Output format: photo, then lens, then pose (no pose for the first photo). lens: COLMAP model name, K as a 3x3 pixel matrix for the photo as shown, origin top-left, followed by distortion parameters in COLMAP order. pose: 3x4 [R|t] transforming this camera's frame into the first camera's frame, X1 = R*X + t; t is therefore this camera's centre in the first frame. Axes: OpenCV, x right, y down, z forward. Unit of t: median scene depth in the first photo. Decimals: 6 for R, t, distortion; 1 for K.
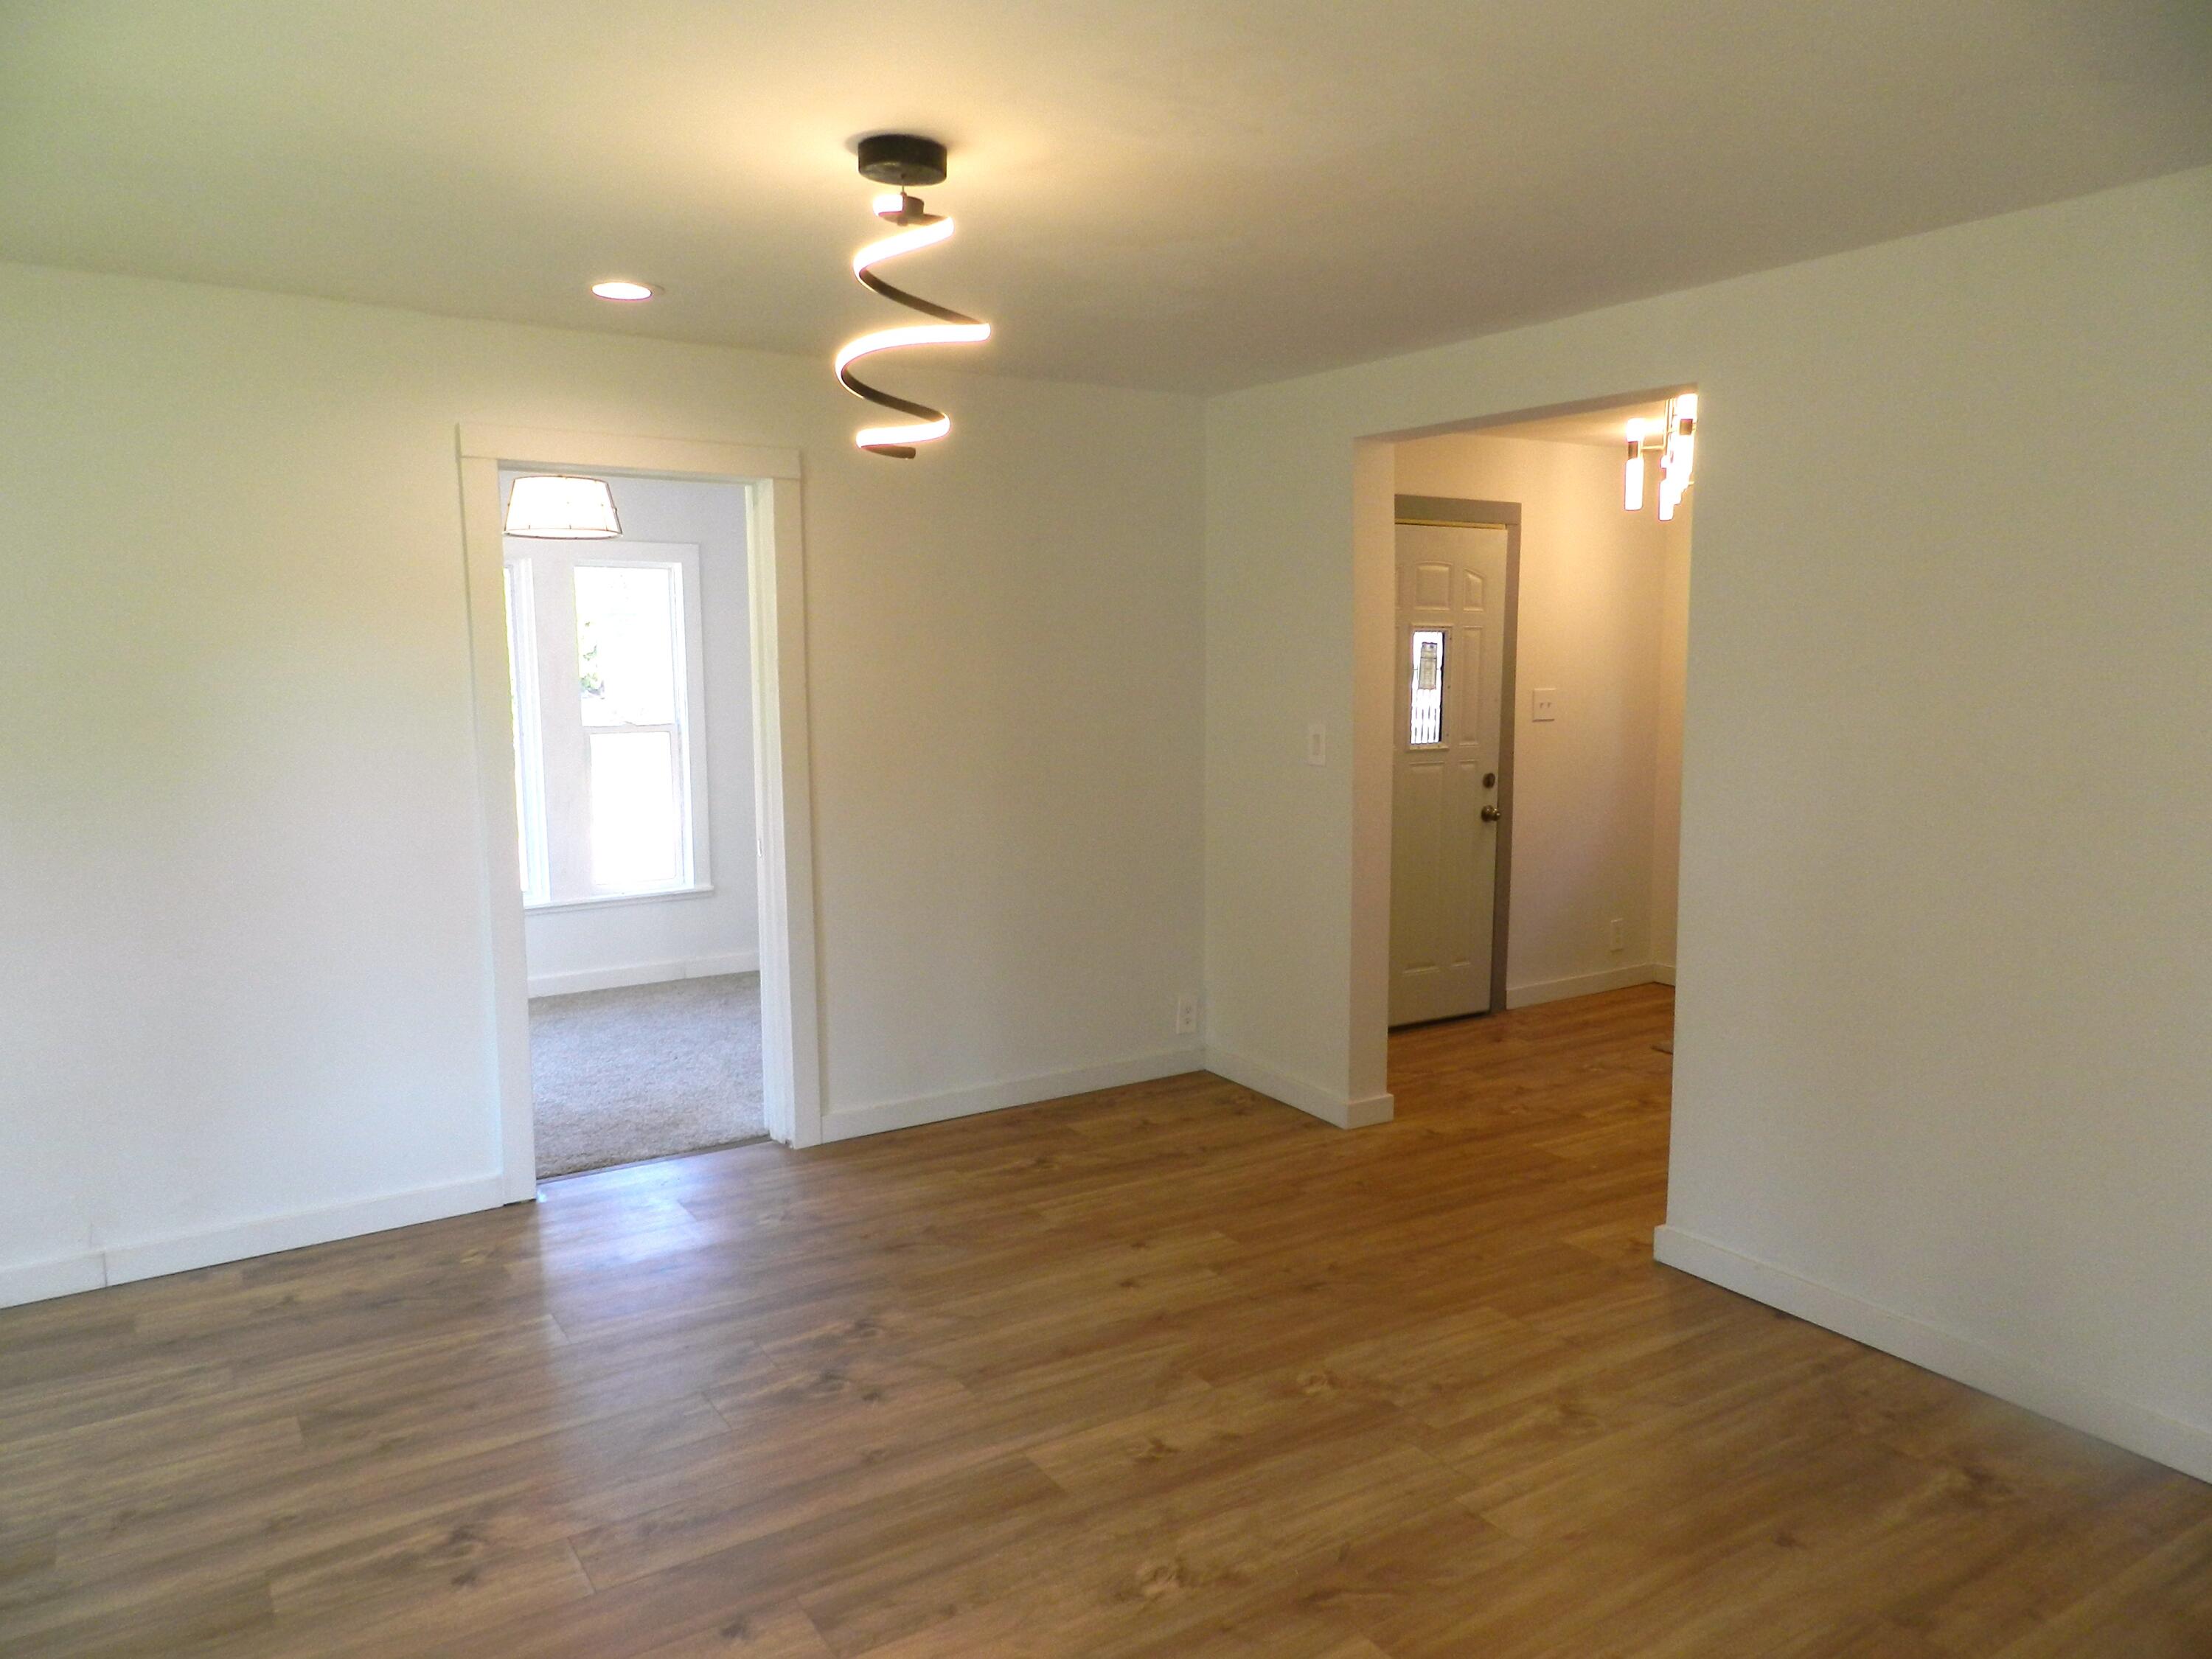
lens RADIAL K [[1595.9, 0, 1032.0], [0, 1595.9, 841.5], [0, 0, 1]] dist [0.020436, -0.002831]
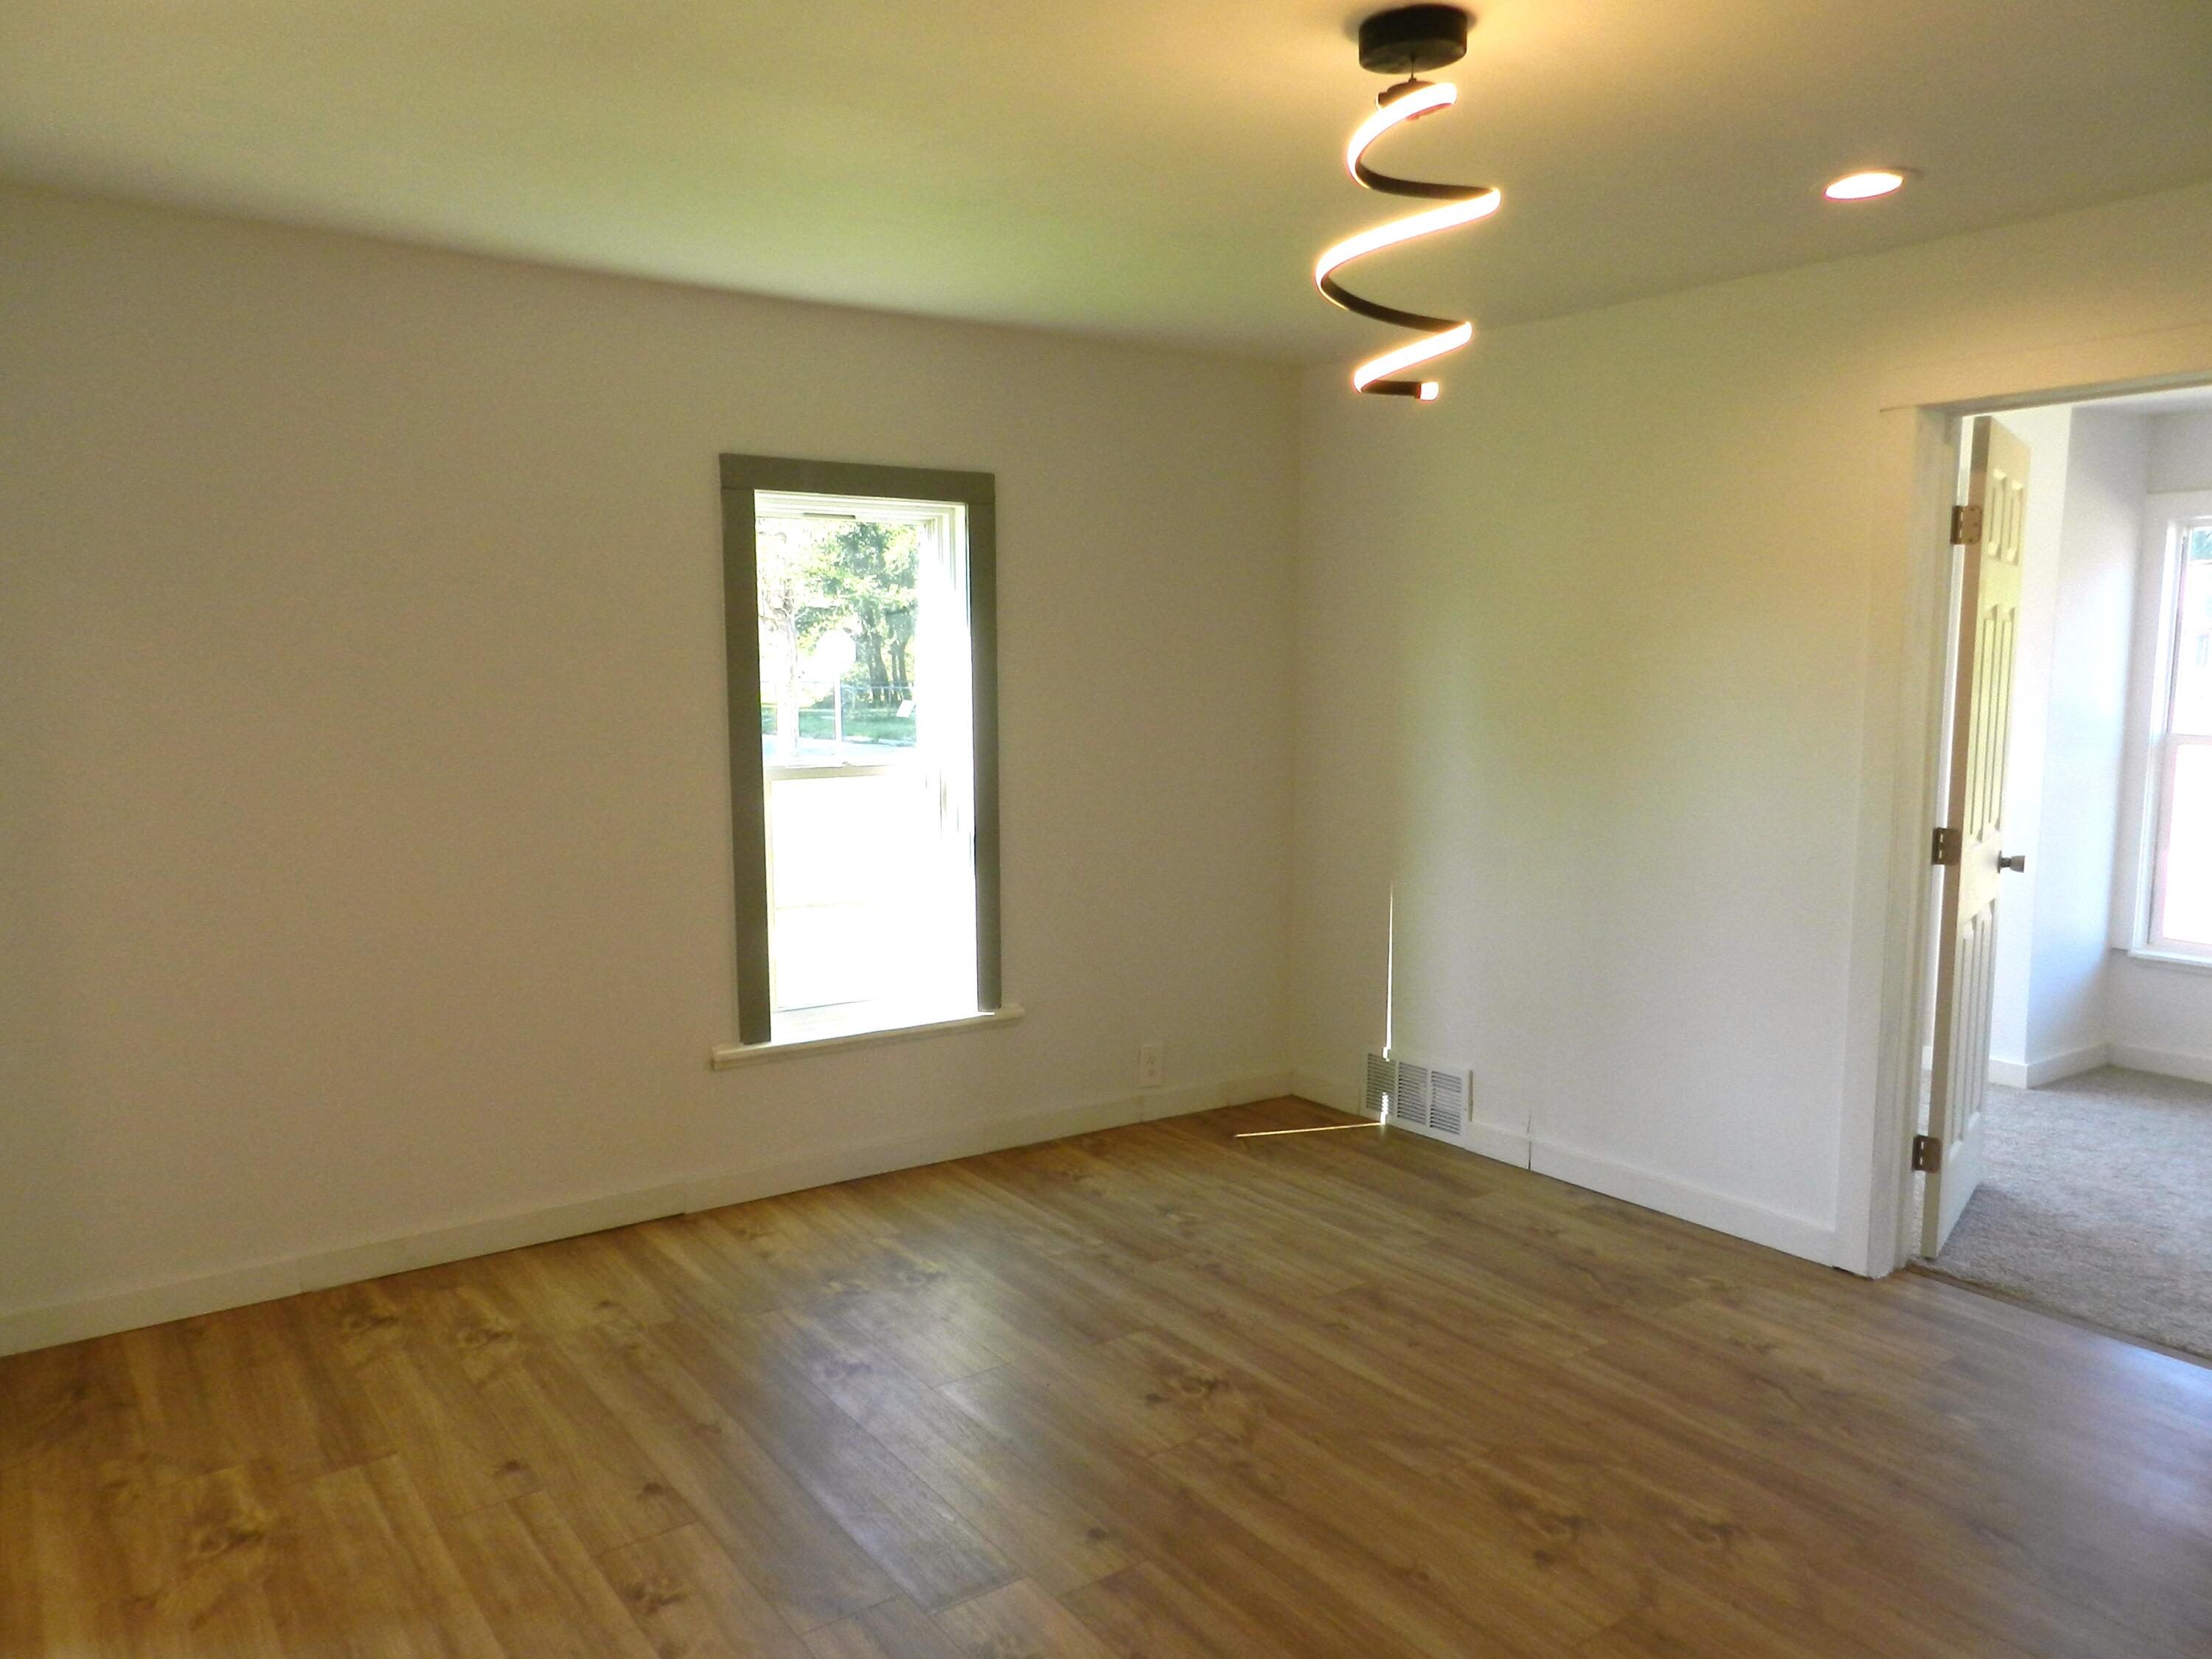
lens RADIAL K [[1595.9, 0, 1105.5], [0, 1595.9, 836.5], [0, 0, 1]] dist [0.020436, -0.002831]
pose [[0.037208, 0.120004, -0.992076, 0.635767], [-0.118772, 0.986257, 0.114845, -0.073942], [0.992224, 0.113558, 0.050950, 0.689256]]
